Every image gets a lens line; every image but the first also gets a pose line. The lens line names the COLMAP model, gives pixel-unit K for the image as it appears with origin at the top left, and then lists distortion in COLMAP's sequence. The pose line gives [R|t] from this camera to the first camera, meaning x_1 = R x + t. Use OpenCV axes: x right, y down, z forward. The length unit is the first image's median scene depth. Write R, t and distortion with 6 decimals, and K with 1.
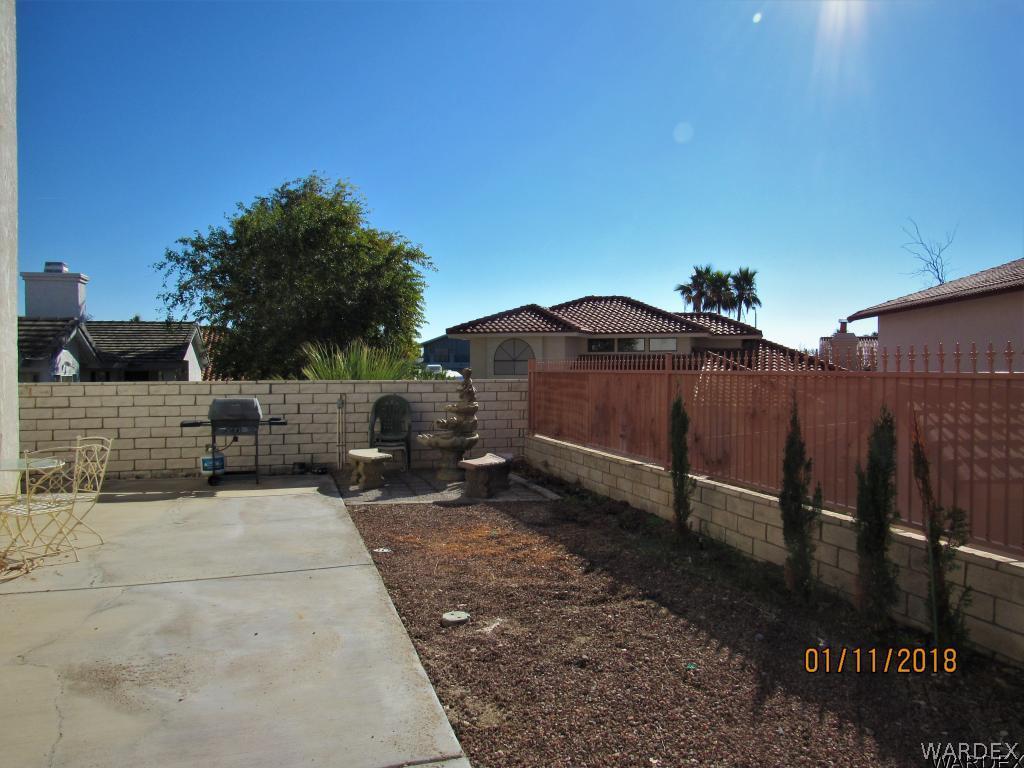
lens RADIAL K [[732.3, 0, 511.7], [0, 732.3, 382.4], [0, 0, 1]] dist [-0.032715, 0.012522]
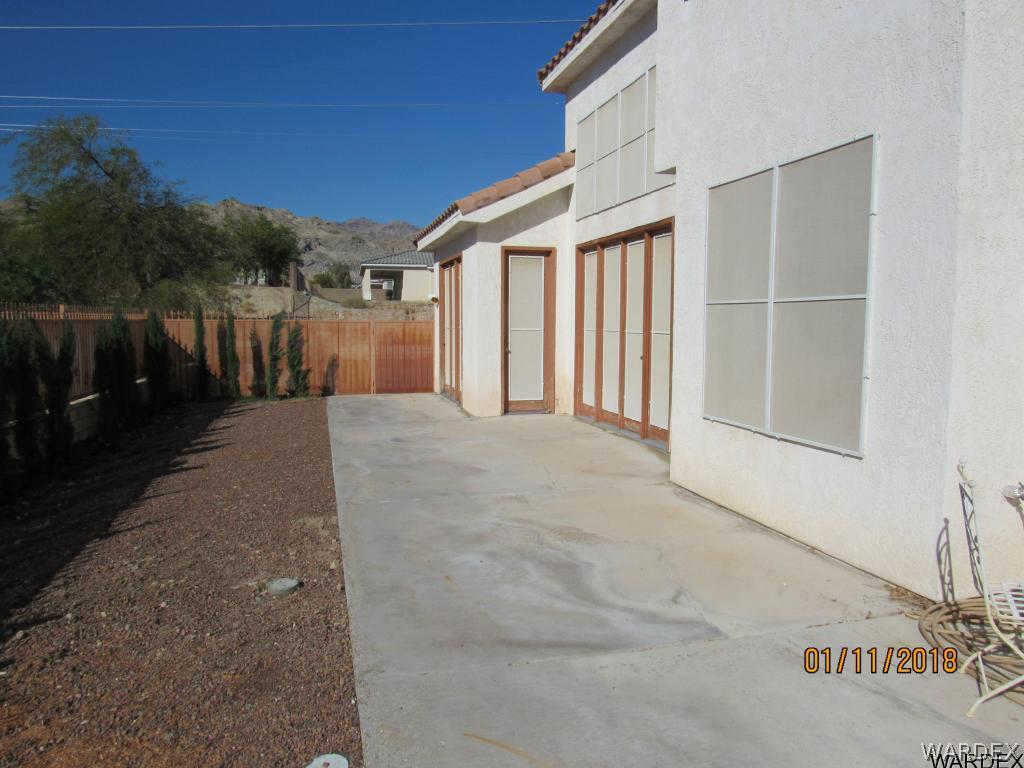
lens RADIAL K [[732.3, 0, 511.7], [0, 732.3, 384.3], [0, 0, 1]] dist [-0.032715, 0.012522]
pose [[-0.999354, -0.007023, 0.035244, -0.434761], [-0.003415, 0.994840, 0.101401, -0.013959], [-0.035774, 0.101215, -0.994221, 2.022581]]
